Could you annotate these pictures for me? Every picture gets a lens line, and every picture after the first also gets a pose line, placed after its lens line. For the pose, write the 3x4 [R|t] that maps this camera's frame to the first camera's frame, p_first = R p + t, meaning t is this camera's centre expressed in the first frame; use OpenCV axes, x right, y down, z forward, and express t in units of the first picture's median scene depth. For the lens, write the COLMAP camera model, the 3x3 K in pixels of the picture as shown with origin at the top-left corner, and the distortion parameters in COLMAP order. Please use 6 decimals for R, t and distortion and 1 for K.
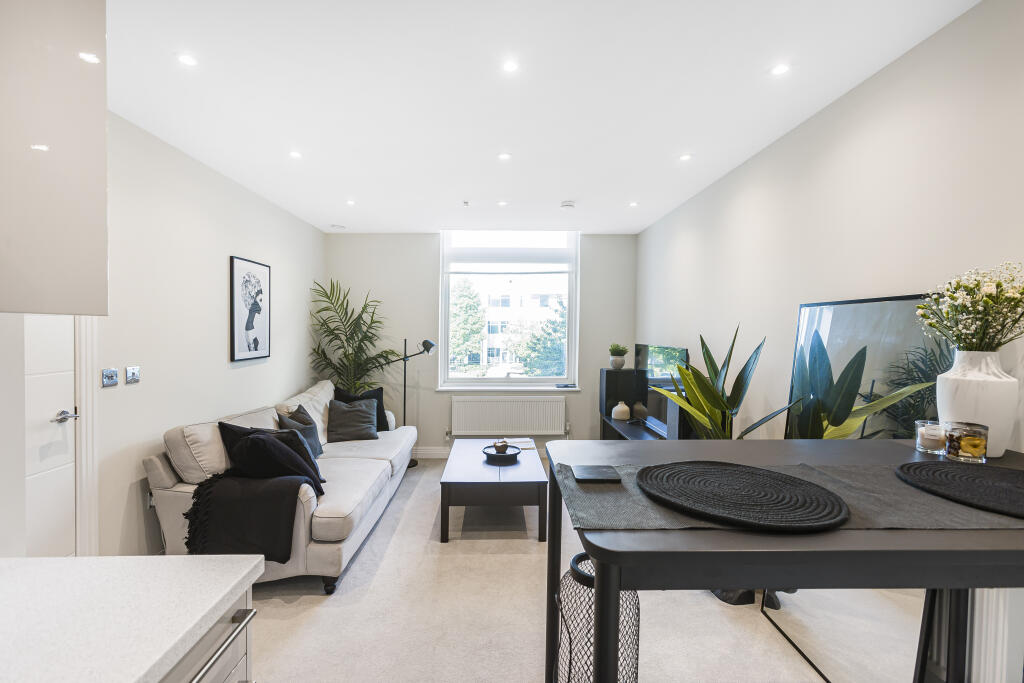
lens RADIAL K [[451.5, 0, 525.4], [0, 451.5, 289.9], [0, 0, 1]] dist [-0.007283, 0.007391]
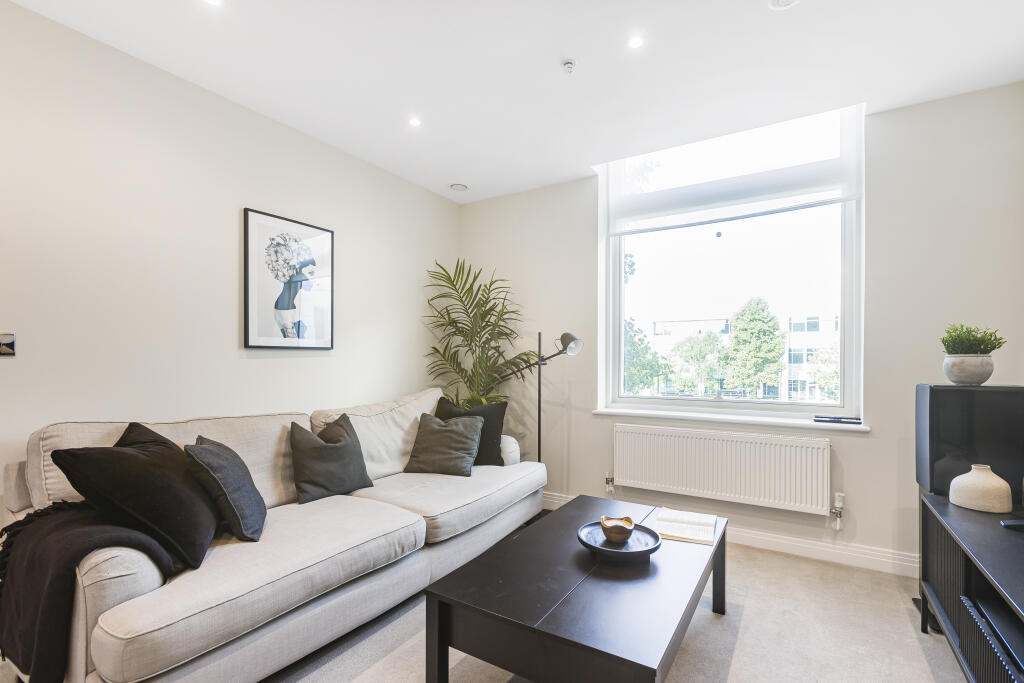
lens RADIAL K [[451.5, 0, 548.6], [0, 451.5, 342.1], [0, 0, 1]] dist [-0.007283, 0.007391]
pose [[0.827384, -0.031173, -0.560771, 0.136790], [0.052817, 0.998352, 0.022432, 0.122503], [0.559147, -0.048178, 0.827667, 0.510547]]
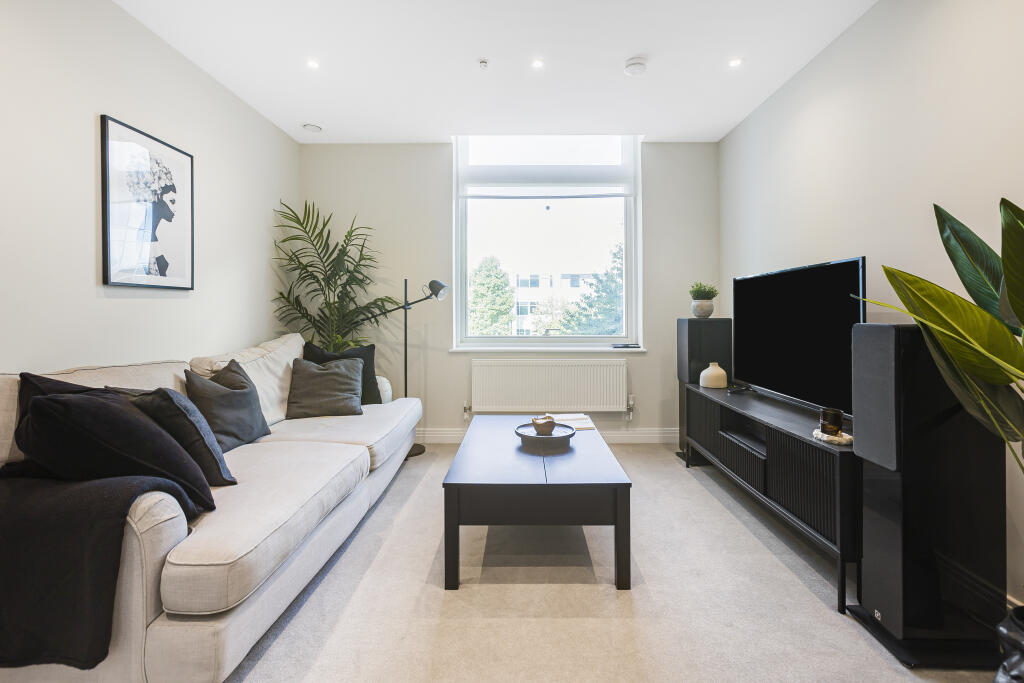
lens RADIAL K [[451.5, 0, 526.1], [0, 451.5, 283.8], [0, 0, 1]] dist [-0.007283, 0.007391]
pose [[0.998030, -0.016555, -0.060514, -0.032703], [0.017557, 0.999717, 0.016068, 0.121605], [0.060231, -0.017099, 0.998038, 0.324308]]
